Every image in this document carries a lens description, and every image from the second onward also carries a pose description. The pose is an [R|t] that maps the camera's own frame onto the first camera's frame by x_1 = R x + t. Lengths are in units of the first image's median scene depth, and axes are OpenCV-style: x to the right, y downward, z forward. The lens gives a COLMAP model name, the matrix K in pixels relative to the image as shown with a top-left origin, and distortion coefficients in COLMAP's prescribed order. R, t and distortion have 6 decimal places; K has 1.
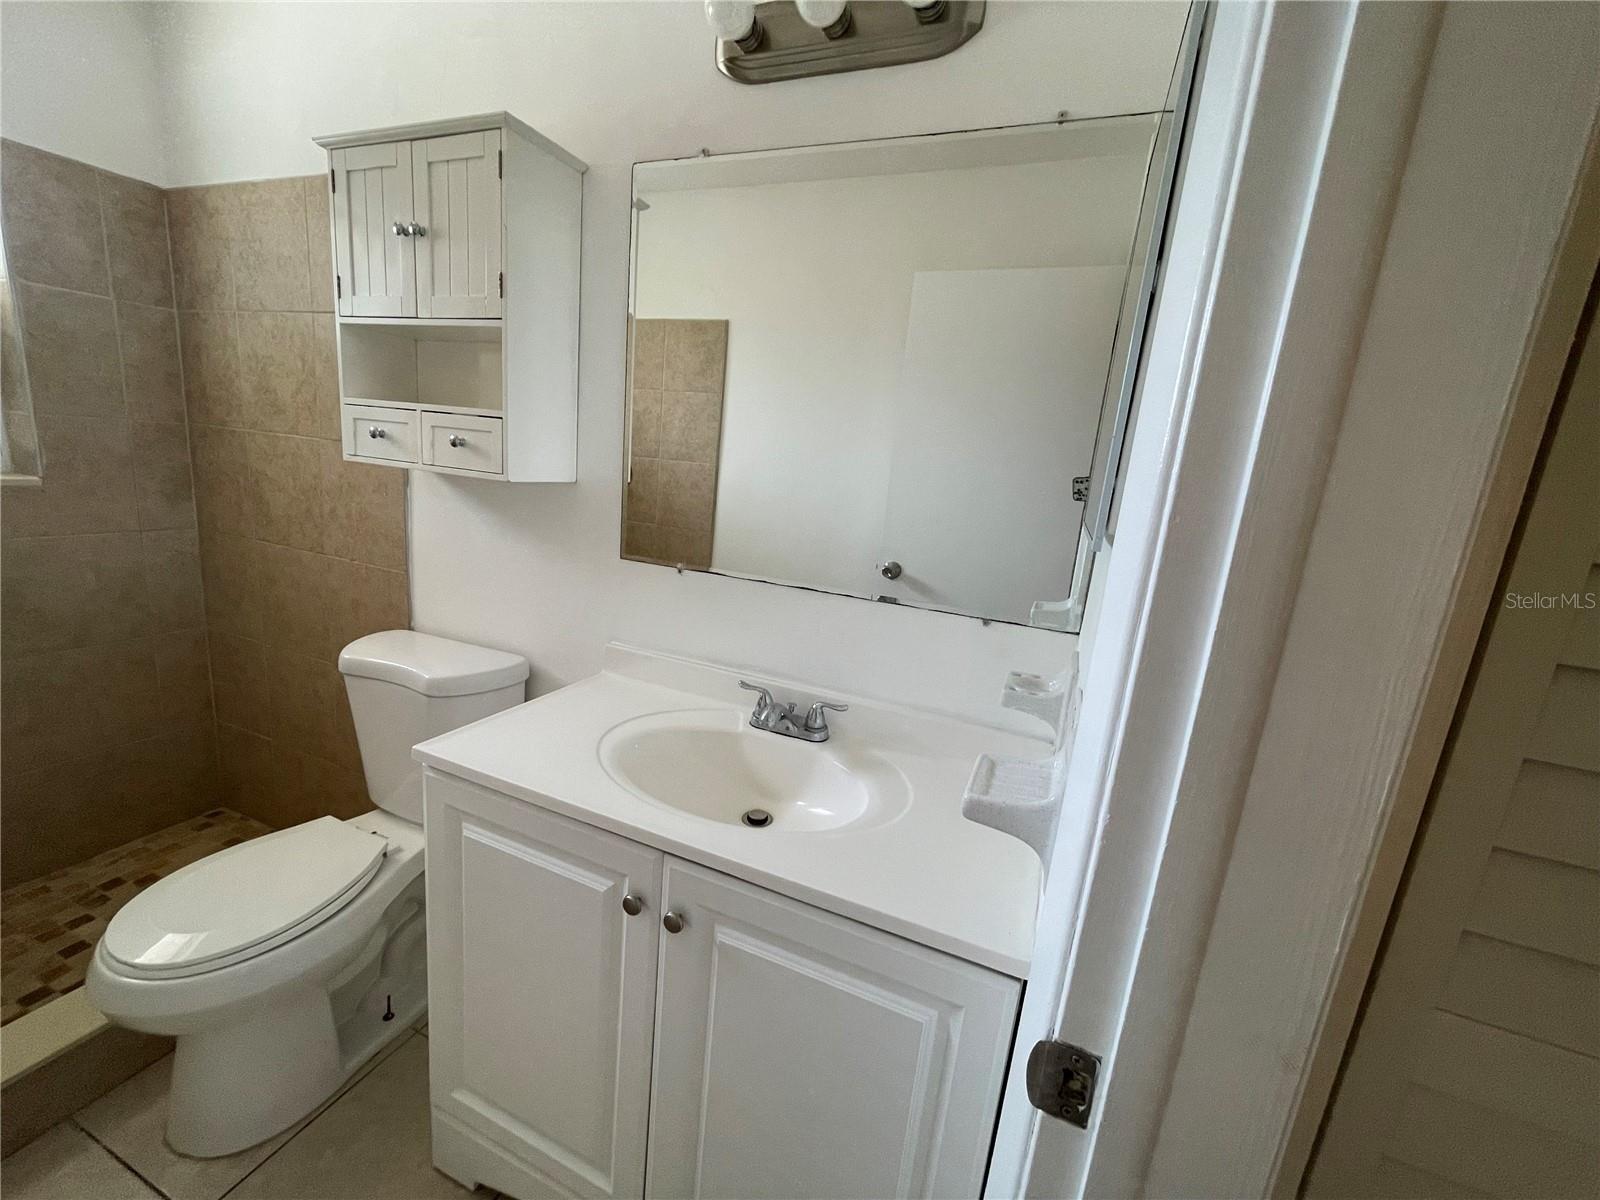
lens RADIAL K [[652.9, 0, 804.0], [0, 652.9, 594.8], [0, 0, 1]] dist [-0.000638, -0.001063]
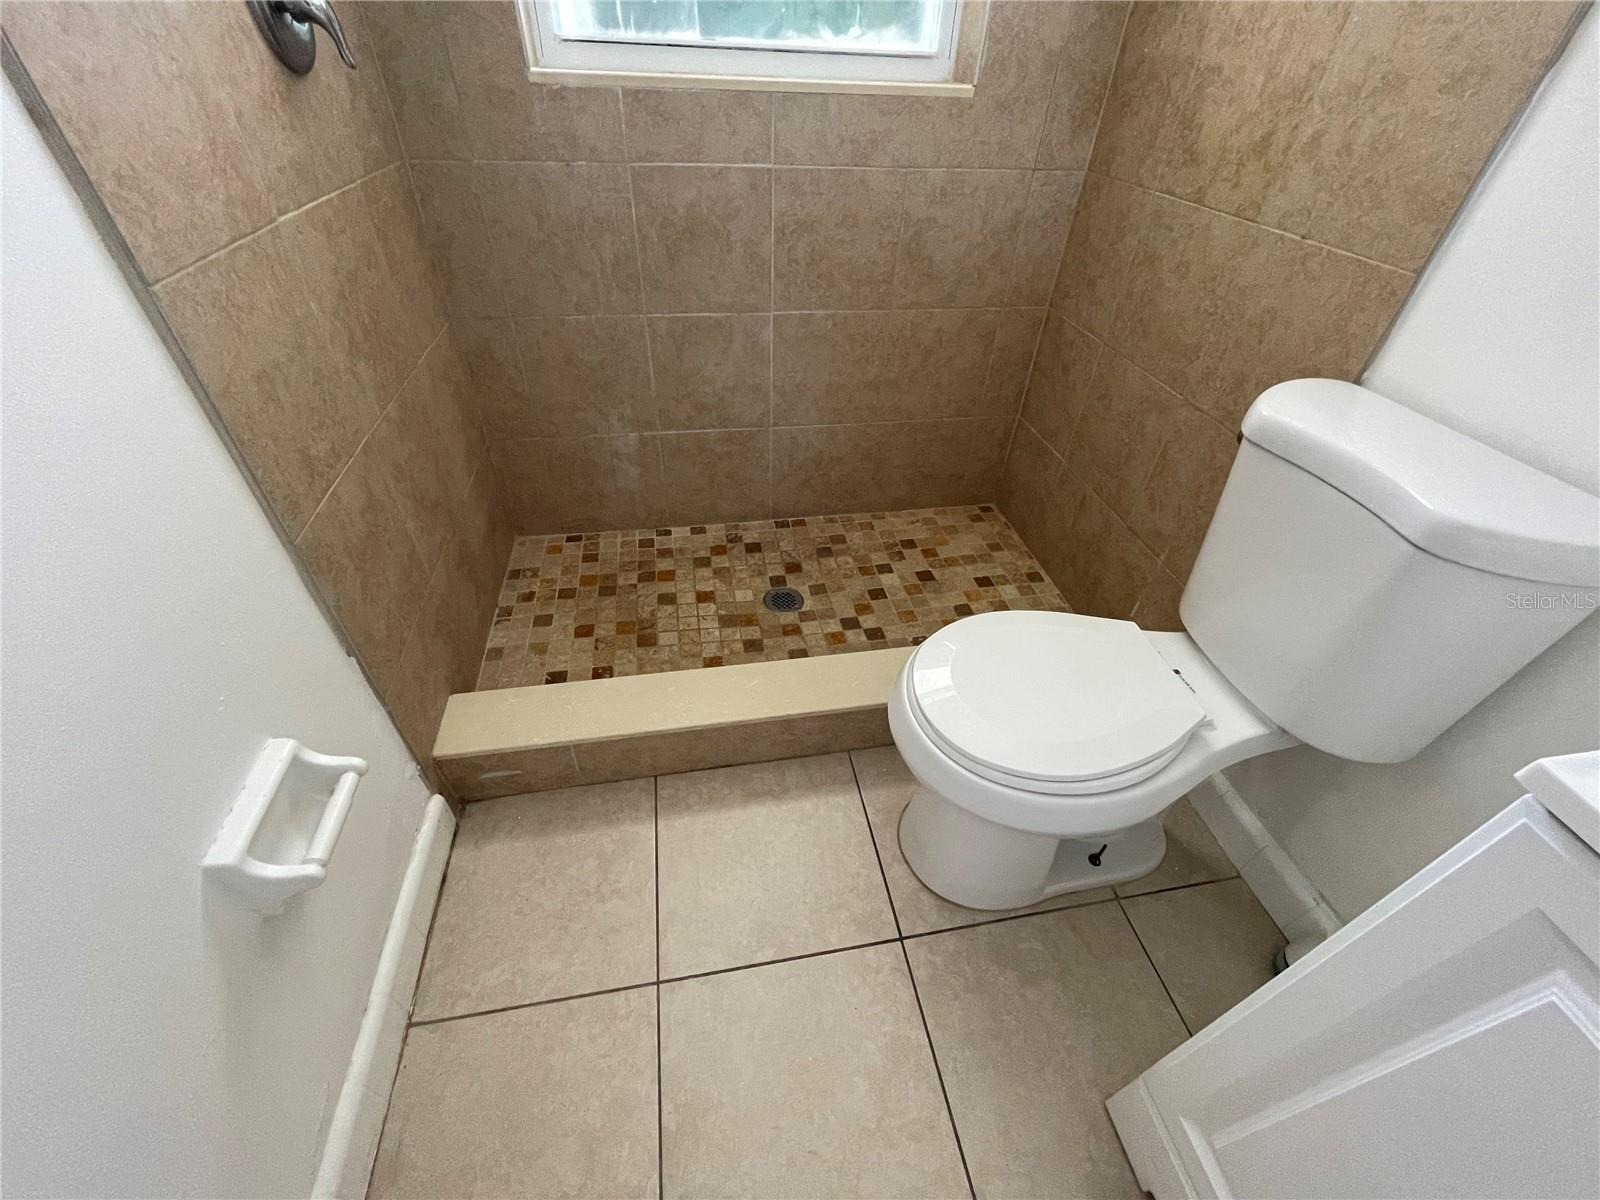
lens RADIAL K [[652.9, 0, 801.1], [0, 652.9, 605.3], [0, 0, 1]] dist [-0.000638, -0.001063]
pose [[0.534688, 0.499664, -0.681502, -0.360521], [-0.167796, 0.853182, 0.493888, 0.017122], [0.828223, -0.149723, 0.540028, 0.240132]]
